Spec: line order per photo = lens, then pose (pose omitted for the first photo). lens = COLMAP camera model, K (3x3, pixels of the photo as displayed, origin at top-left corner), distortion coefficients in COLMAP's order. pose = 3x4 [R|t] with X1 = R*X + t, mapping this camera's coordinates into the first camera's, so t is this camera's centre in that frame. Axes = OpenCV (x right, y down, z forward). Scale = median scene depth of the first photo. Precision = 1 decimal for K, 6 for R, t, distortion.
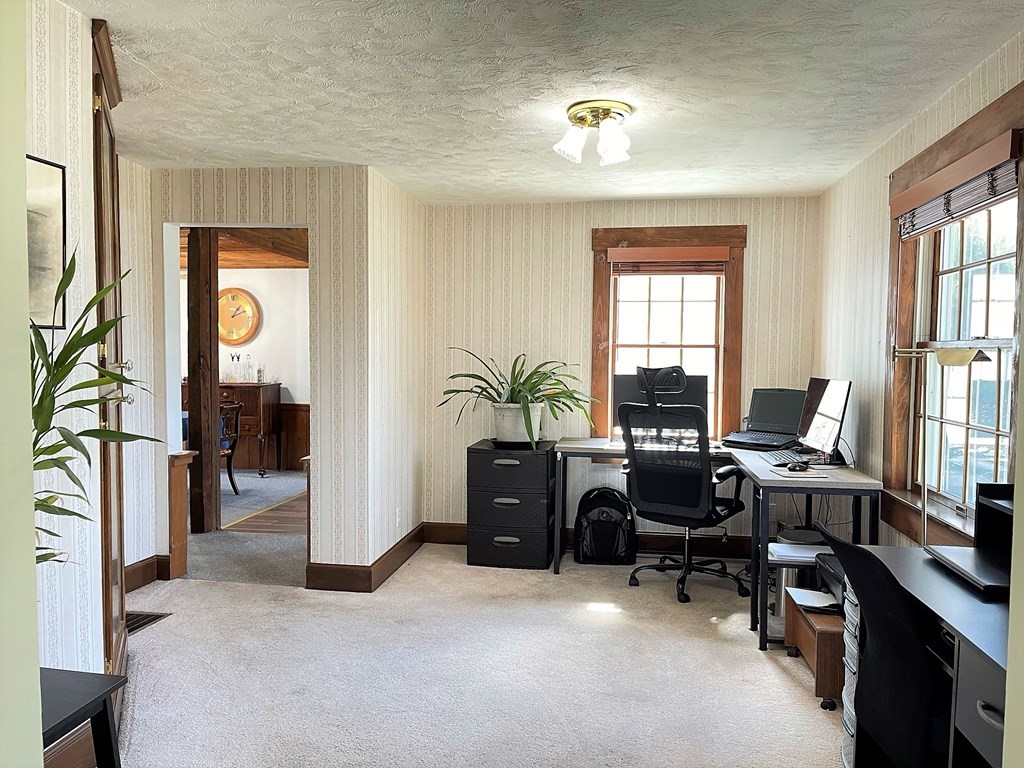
lens RADIAL K [[772.7, 0, 509.7], [0, 772.7, 386.2], [0, 0, 1]] dist [0.037700, -0.055979]
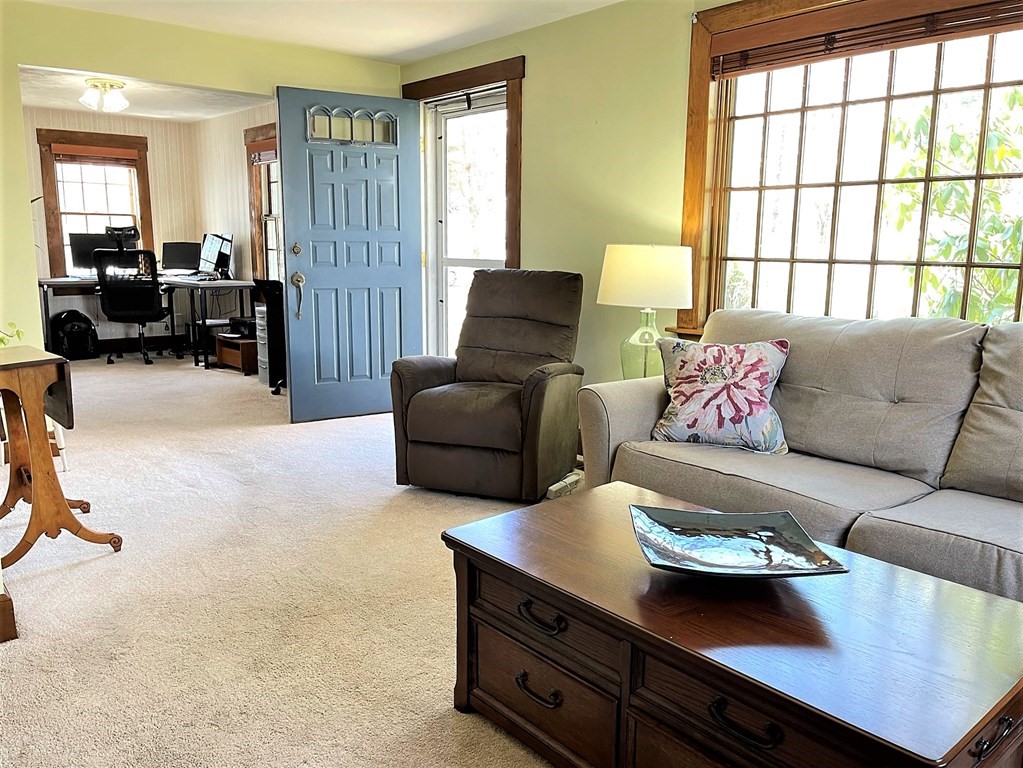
lens RADIAL K [[802.5, 0, 503.5], [0, 802.5, 378.9], [0, 0, 1]] dist [0.036994, -0.020821]
pose [[0.663166, -0.132335, 0.736680, -0.493598], [0.027488, 0.987888, 0.152716, 0.046650], [-0.747967, -0.081027, 0.658771, -0.665810]]
